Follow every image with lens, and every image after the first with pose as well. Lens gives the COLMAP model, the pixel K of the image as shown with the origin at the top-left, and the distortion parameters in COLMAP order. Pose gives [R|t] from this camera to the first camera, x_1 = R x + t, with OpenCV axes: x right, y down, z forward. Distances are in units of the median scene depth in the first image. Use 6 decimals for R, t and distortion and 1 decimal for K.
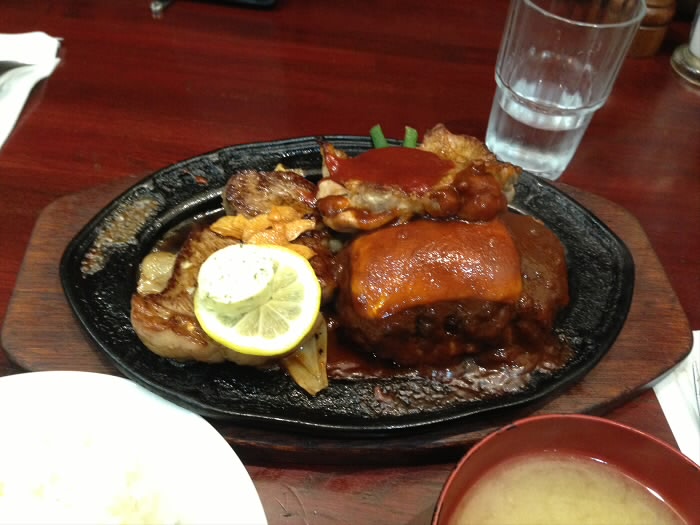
lens RADIAL K [[672.3, 0, 350.0], [0, 672.3, 262.5], [0, 0, 1]] dist [0.134369, -0.280899]
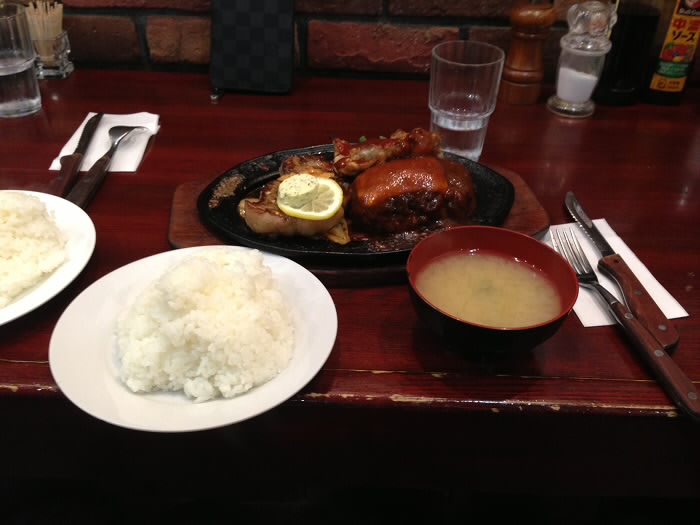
lens RADIAL K [[672.3, 0, 350.0], [0, 672.3, 262.5], [0, 0, 1]] dist [0.134369, -0.280899]
pose [[0.996576, -0.077684, 0.028321, -0.081635], [0.081794, 0.976362, -0.200070, 0.553920], [-0.012109, 0.201701, 0.979372, -0.744082]]
